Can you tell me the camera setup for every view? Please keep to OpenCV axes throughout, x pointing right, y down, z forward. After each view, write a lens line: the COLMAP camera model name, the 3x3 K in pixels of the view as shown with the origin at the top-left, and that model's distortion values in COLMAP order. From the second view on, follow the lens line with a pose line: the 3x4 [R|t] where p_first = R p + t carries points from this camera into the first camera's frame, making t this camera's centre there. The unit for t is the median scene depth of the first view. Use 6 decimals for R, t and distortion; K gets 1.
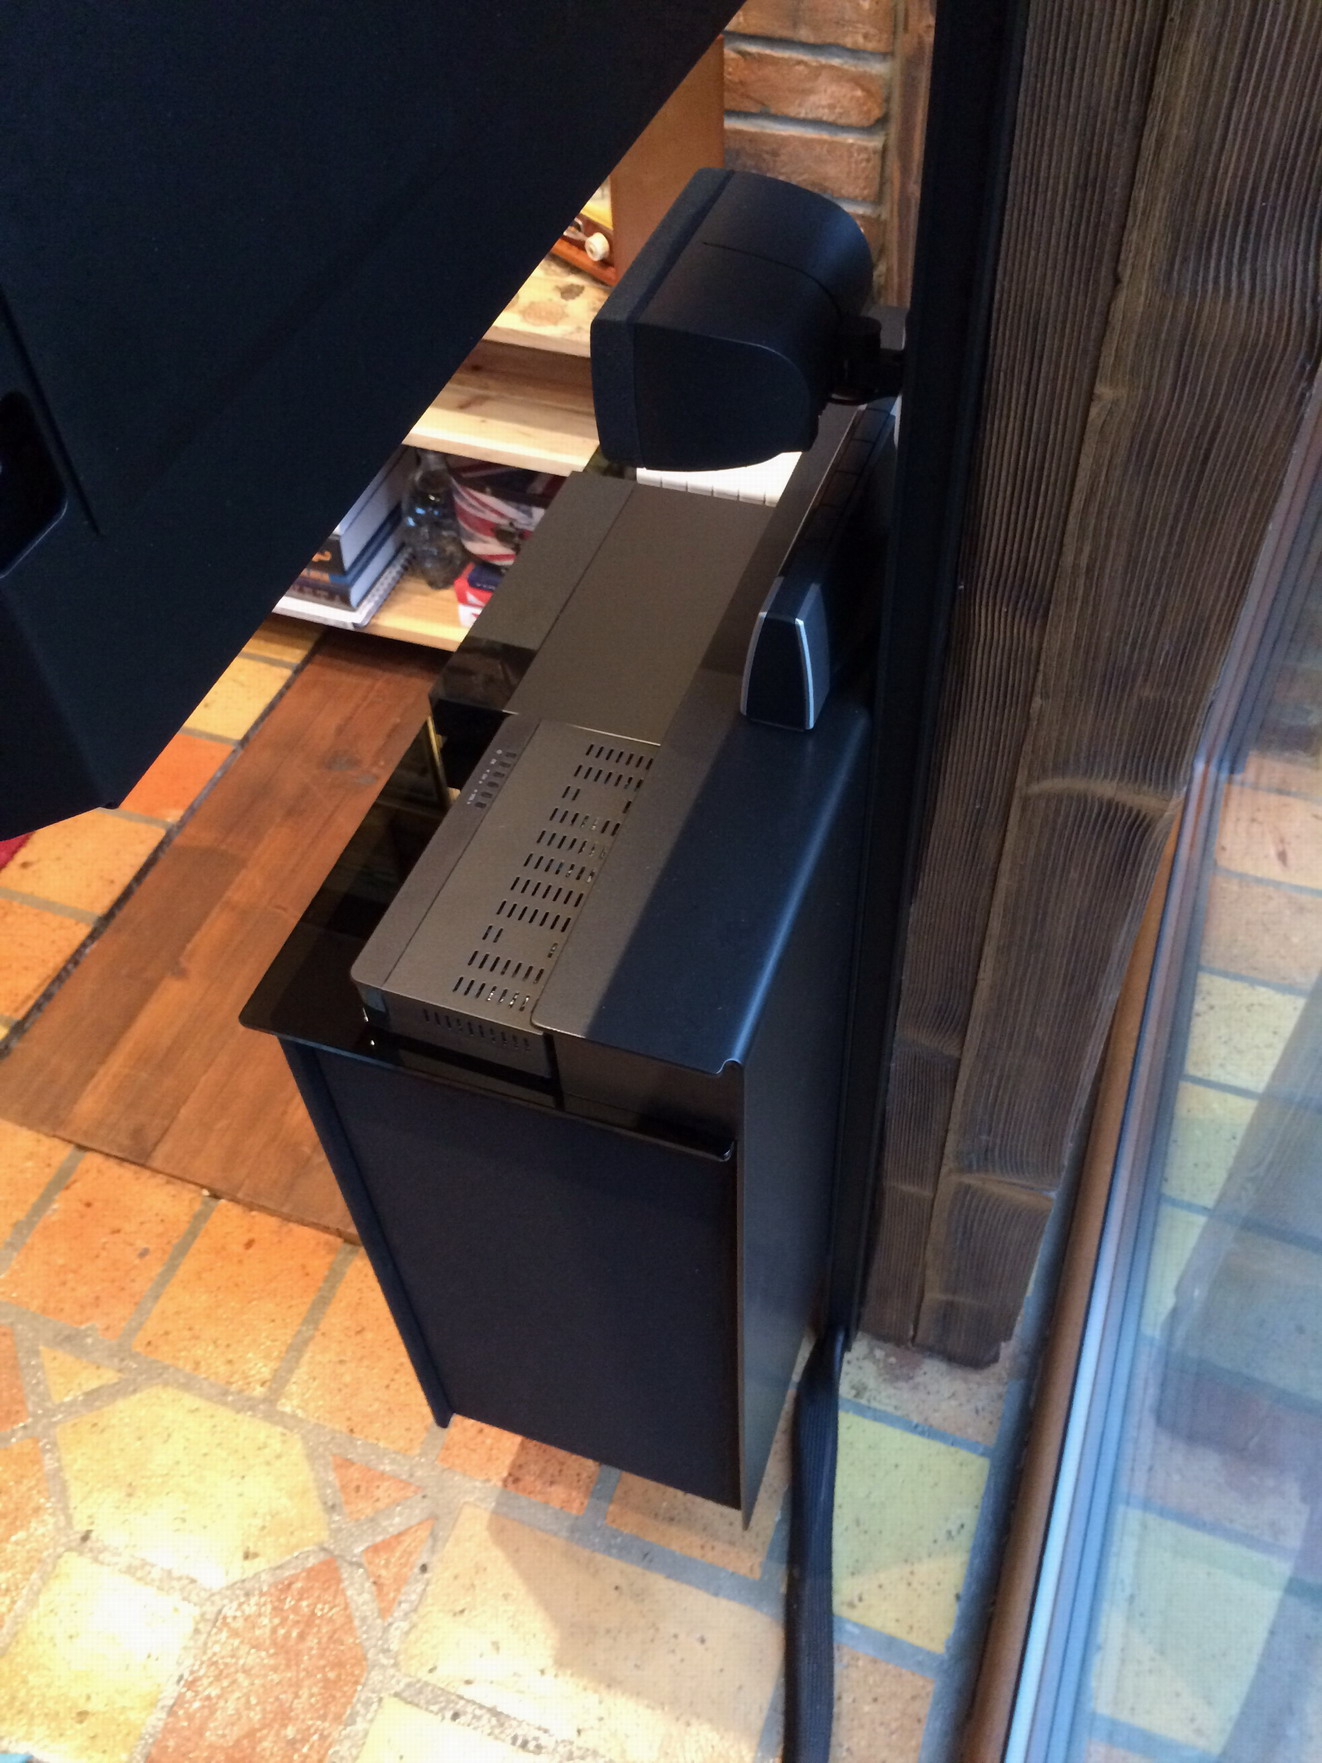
lens RADIAL K [[1516.2, 0, 657.9], [0, 1516.2, 874.2], [0, 0, 1]] dist [0.082654, -0.121343]
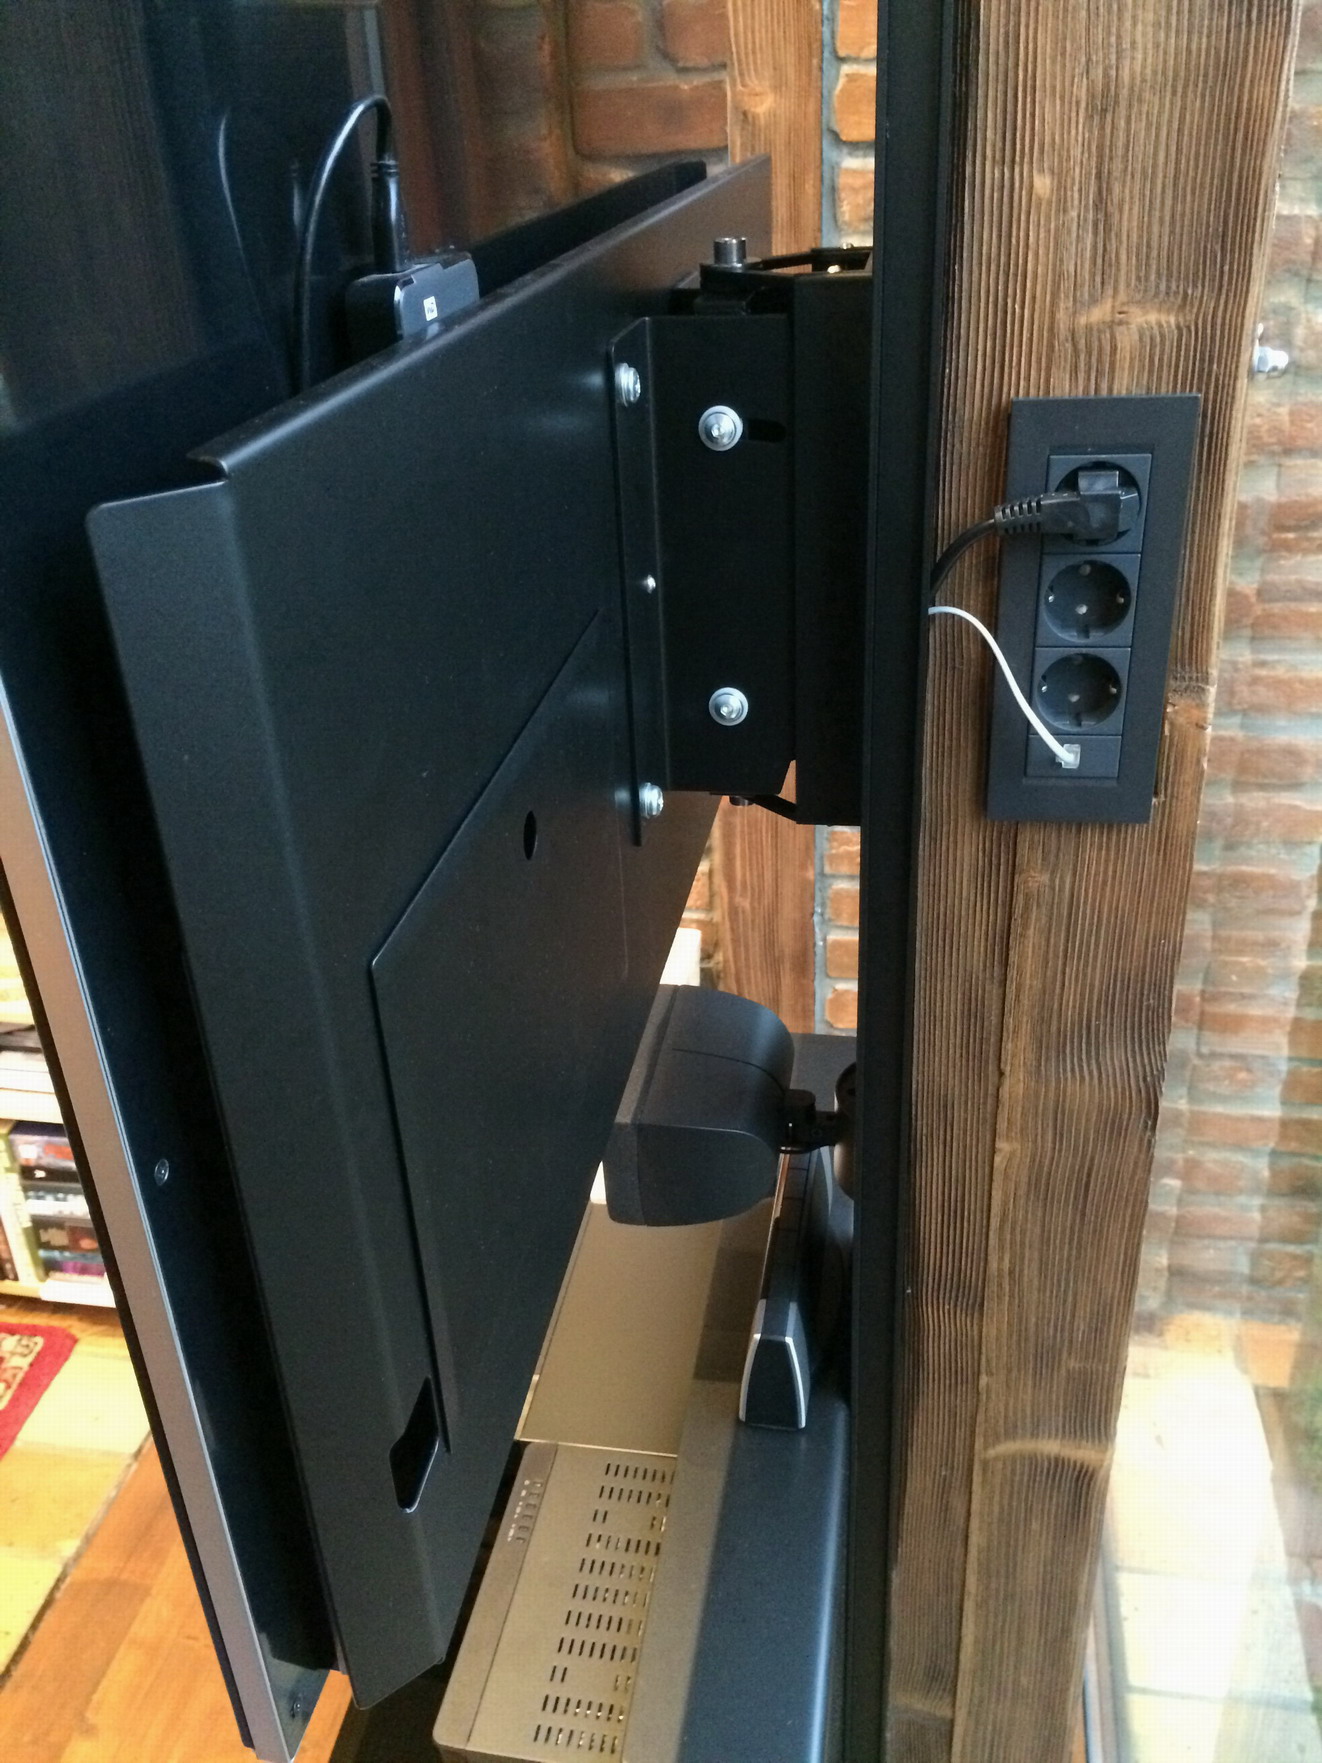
lens RADIAL K [[1516.2, 0, 661.0], [0, 1516.2, 870.7], [0, 0, 1]] dist [0.082654, -0.121343]
pose [[0.985379, -0.078200, 0.151371, -0.135411], [0.128814, 0.923440, -0.361478, -0.072421], [-0.111515, 0.375691, 0.920011, -0.200188]]
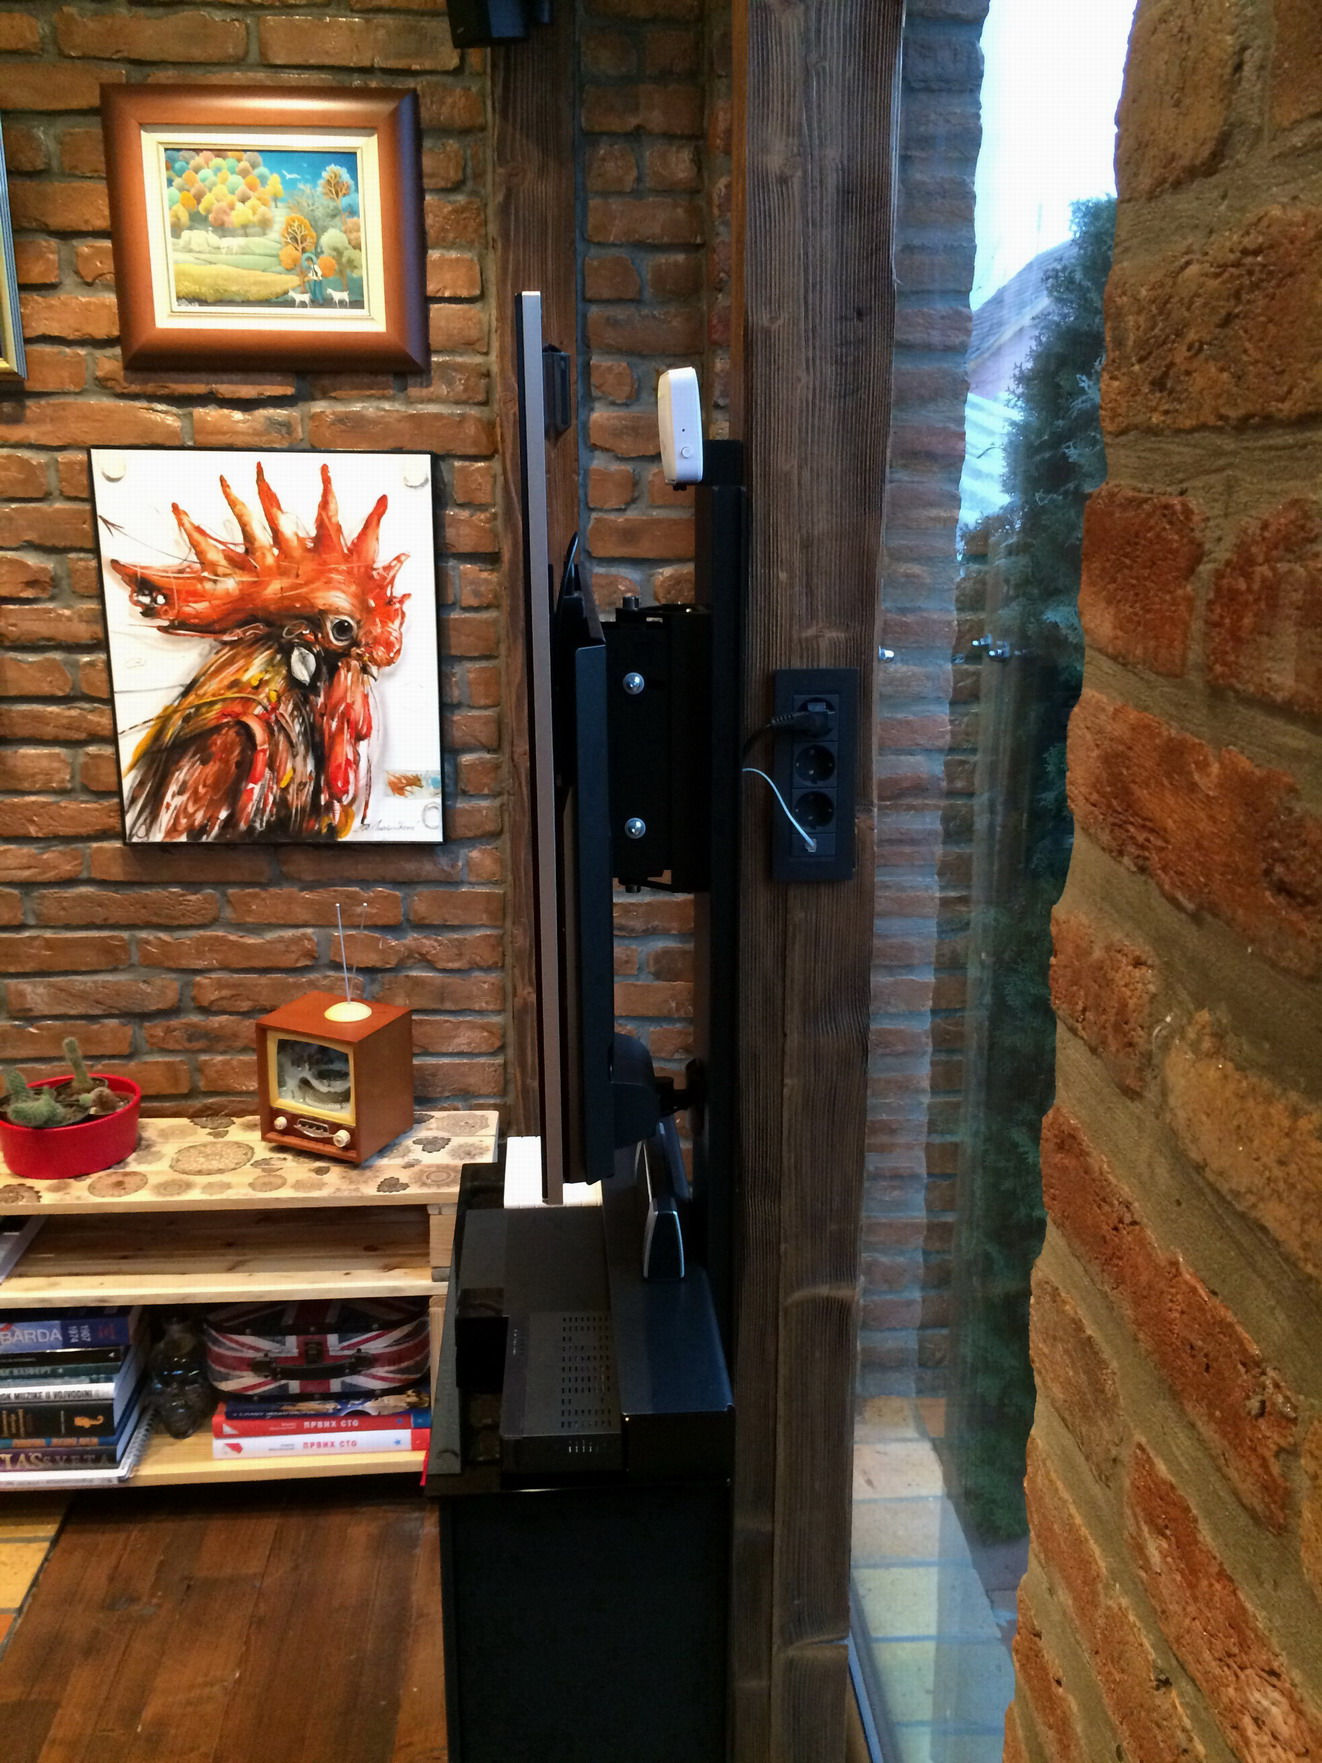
lens RADIAL K [[1516.2, 0, 666.6], [0, 1516.2, 870.4], [0, 0, 1]] dist [0.082654, -0.121343]
pose [[0.912379, -0.056545, 0.405422, -0.598273], [0.281475, 0.805770, -0.521062, 0.435052], [-0.297214, 0.589522, 0.751084, -0.654853]]
